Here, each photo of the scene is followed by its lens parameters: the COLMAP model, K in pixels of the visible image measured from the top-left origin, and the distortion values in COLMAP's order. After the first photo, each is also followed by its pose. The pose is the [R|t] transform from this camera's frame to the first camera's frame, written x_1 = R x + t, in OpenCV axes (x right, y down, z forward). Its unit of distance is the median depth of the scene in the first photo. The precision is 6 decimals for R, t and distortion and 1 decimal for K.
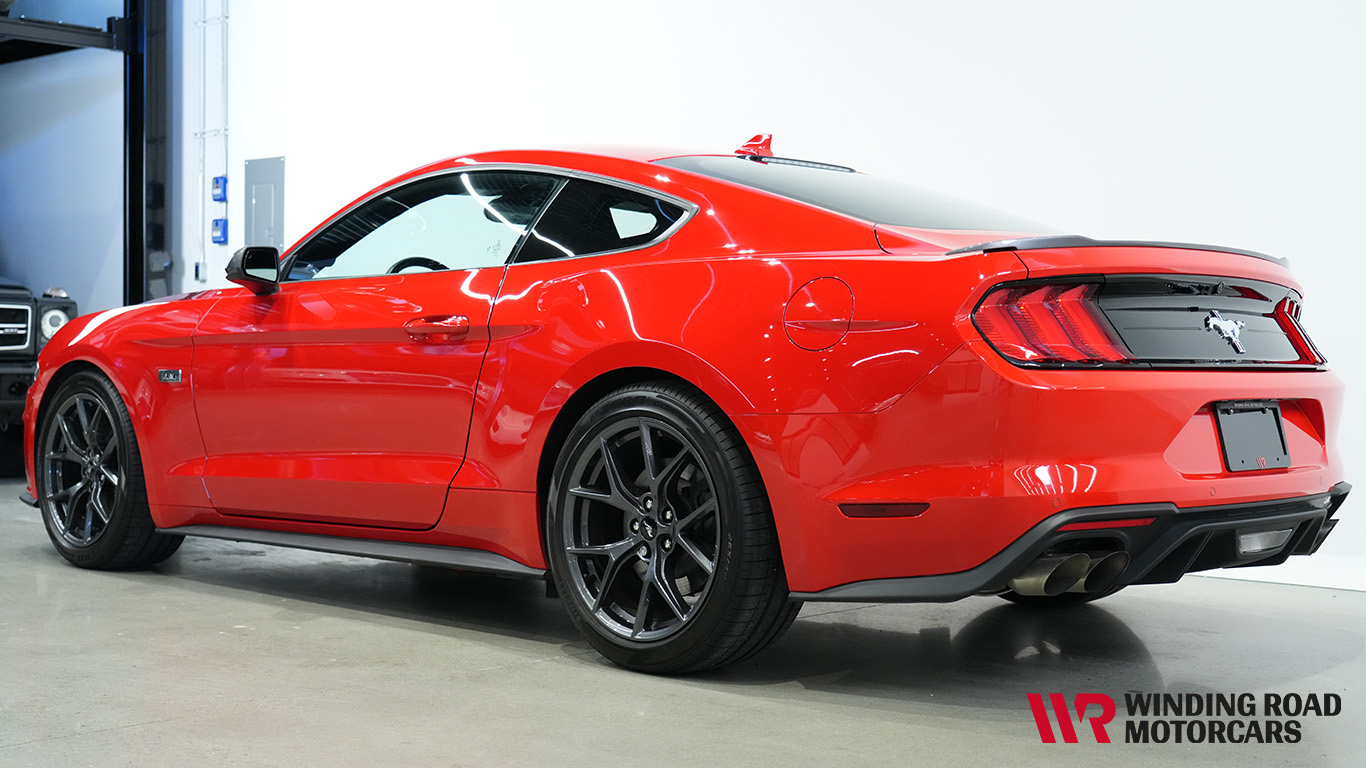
lens RADIAL K [[1789.3, 0, 682.1], [0, 1789.3, 384.1], [0, 0, 1]] dist [0.012360, 0.000000]
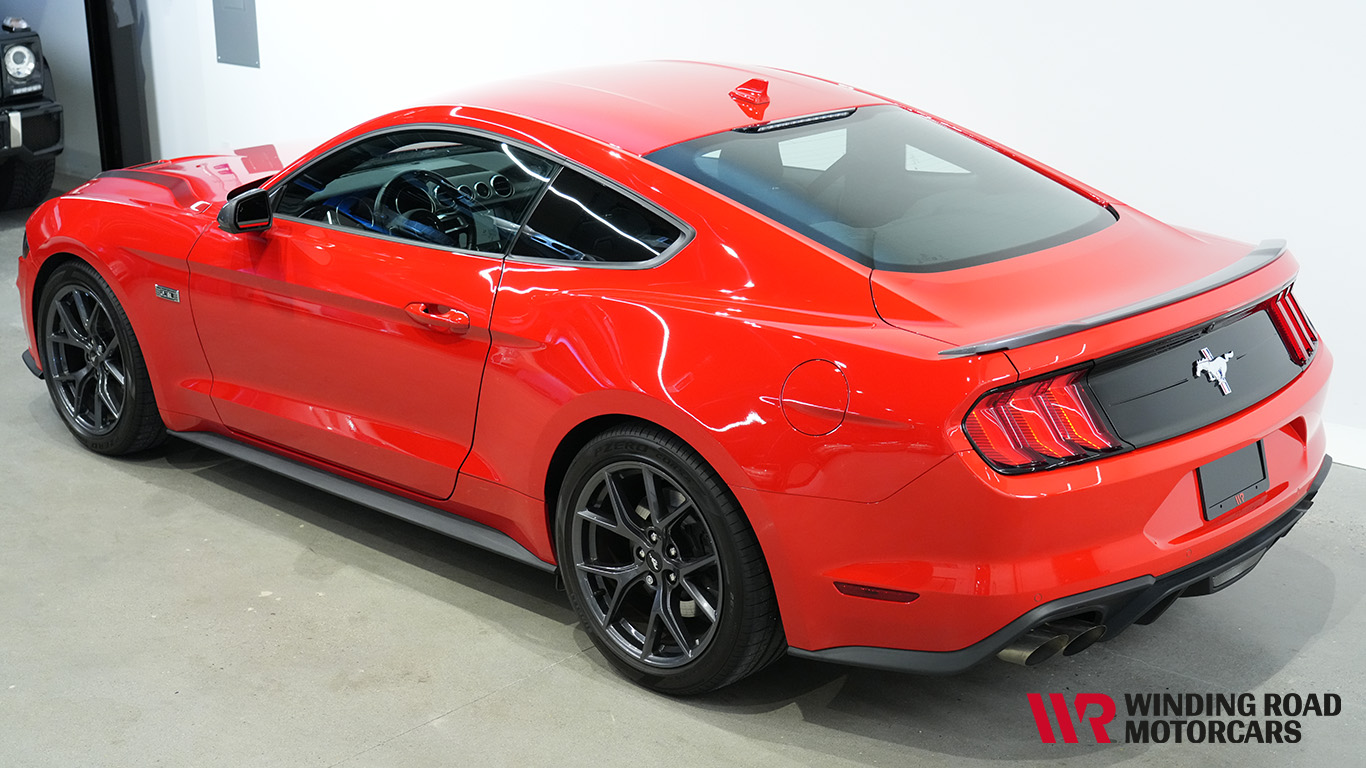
lens RADIAL K [[1872.4, 0, 684.1], [0, 1872.4, 383.5], [0, 0, 1]] dist [0.011771, 0.000000]
pose [[0.999689, -0.024935, -0.000905, 0.002418], [0.024260, 0.962851, 0.268943, -0.307846], [-0.005835, -0.268881, 0.963156, -0.029123]]
